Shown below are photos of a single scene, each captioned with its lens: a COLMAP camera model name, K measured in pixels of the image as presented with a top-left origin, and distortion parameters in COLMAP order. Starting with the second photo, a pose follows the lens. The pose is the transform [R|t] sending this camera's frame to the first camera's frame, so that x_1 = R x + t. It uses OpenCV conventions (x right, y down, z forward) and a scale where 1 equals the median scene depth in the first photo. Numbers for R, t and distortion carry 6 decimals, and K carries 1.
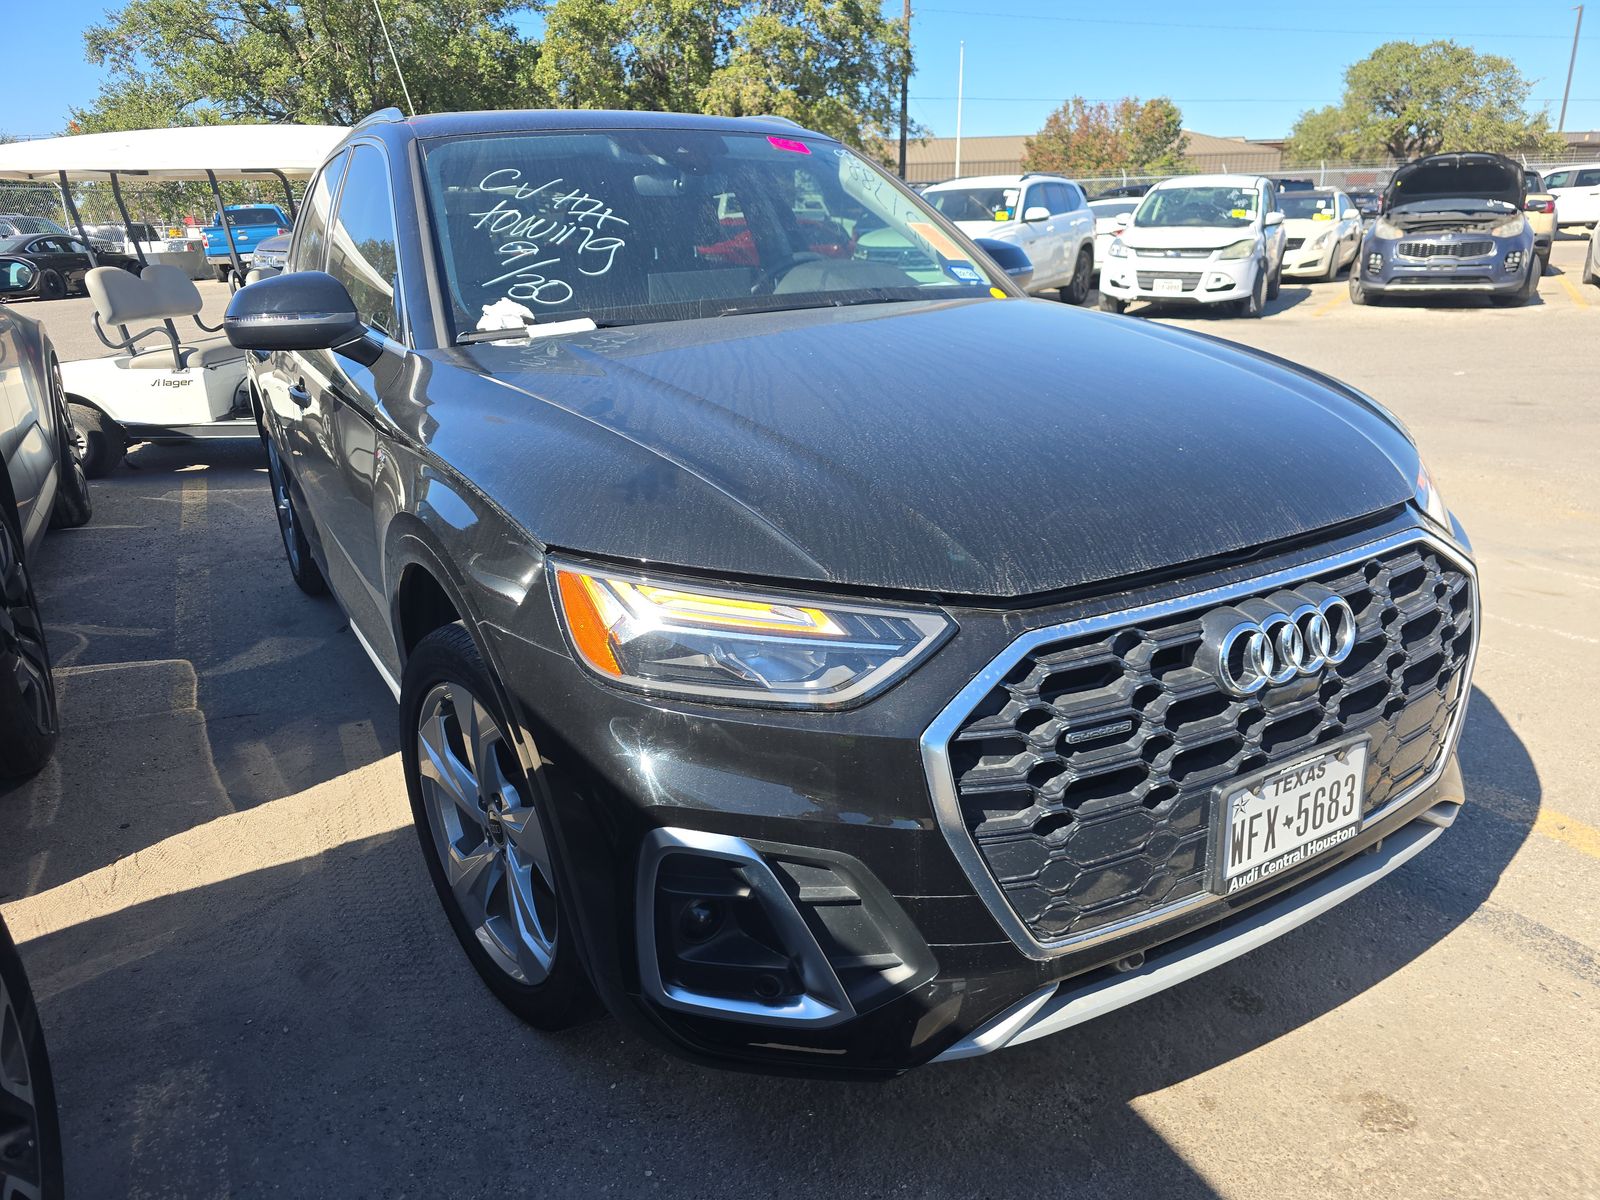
lens RADIAL K [[1053.9, 0, 797.1], [0, 1053.9, 601.7], [0, 0, 1]] dist [0.067129, -0.061880]
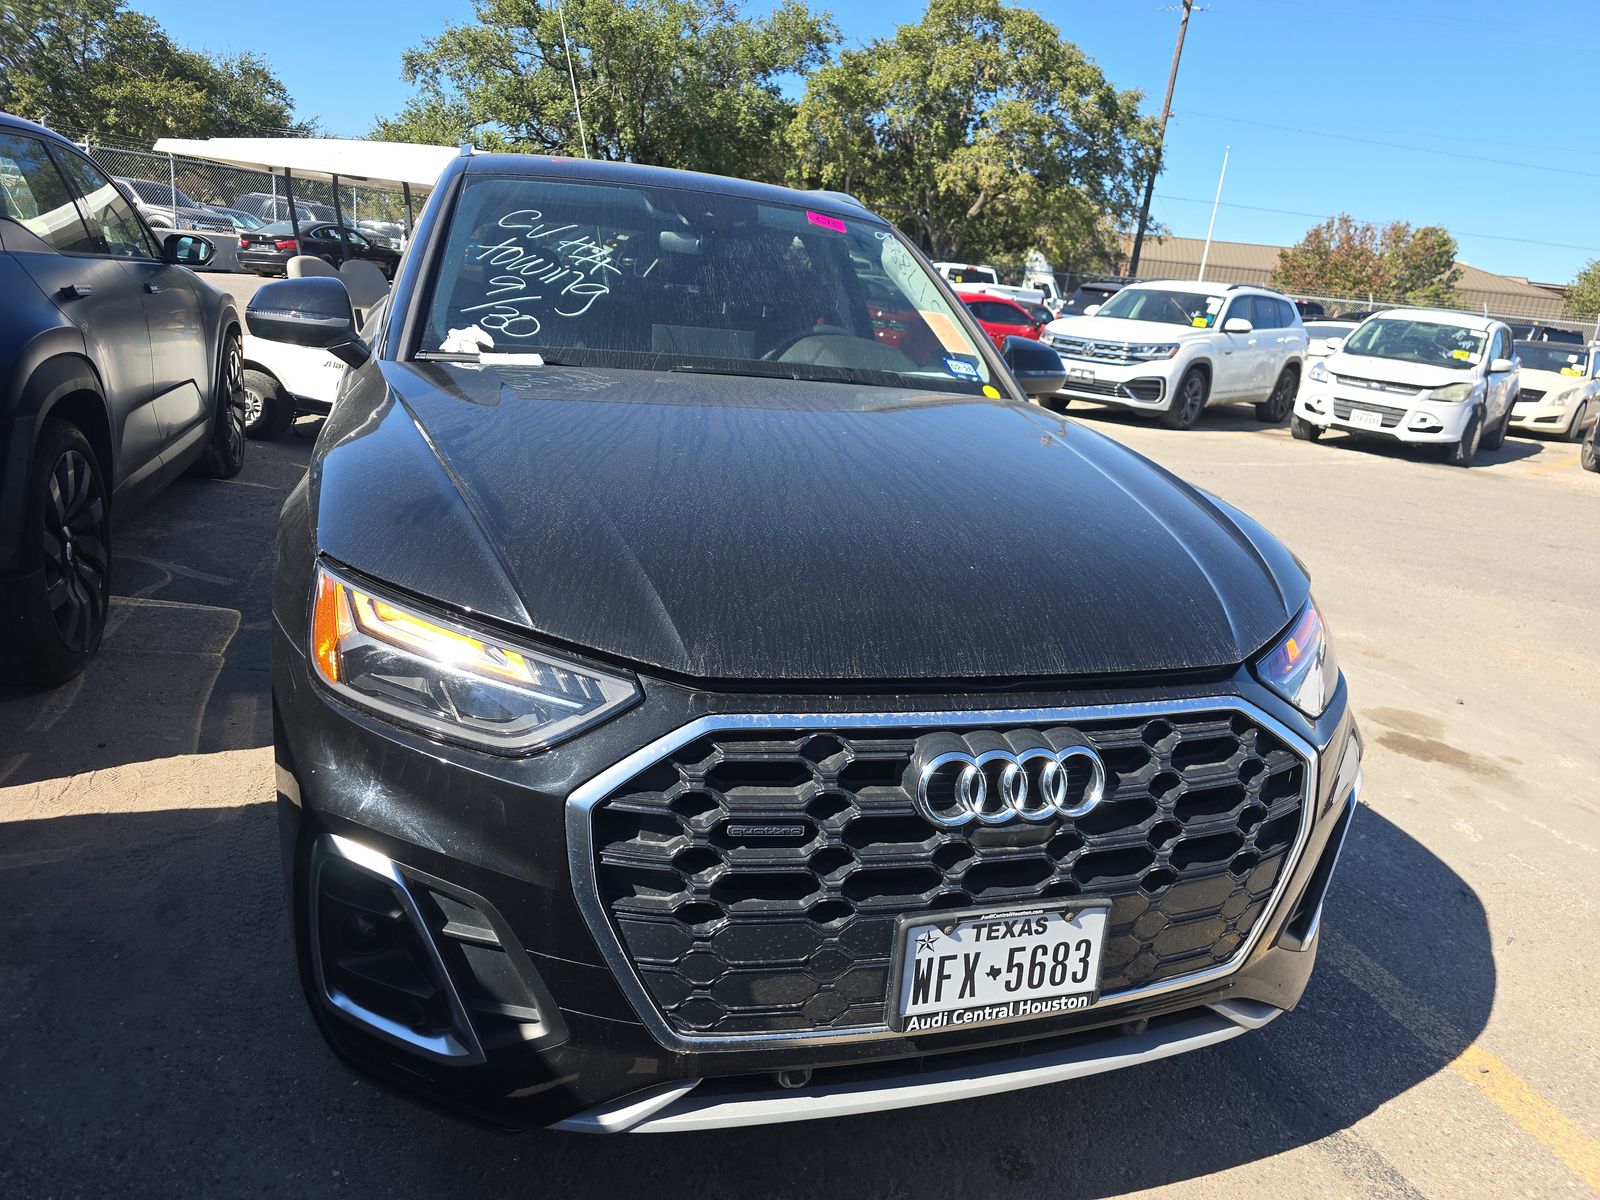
lens RADIAL K [[1053.9, 0, 797.1], [0, 1053.9, 601.7], [0, 0, 1]] dist [0.067129, -0.061880]
pose [[0.970661, 0.179454, -0.160043, 0.208076], [-0.187964, 0.981378, -0.039595, -0.025192], [0.149957, 0.068516, 0.986316, 0.011795]]
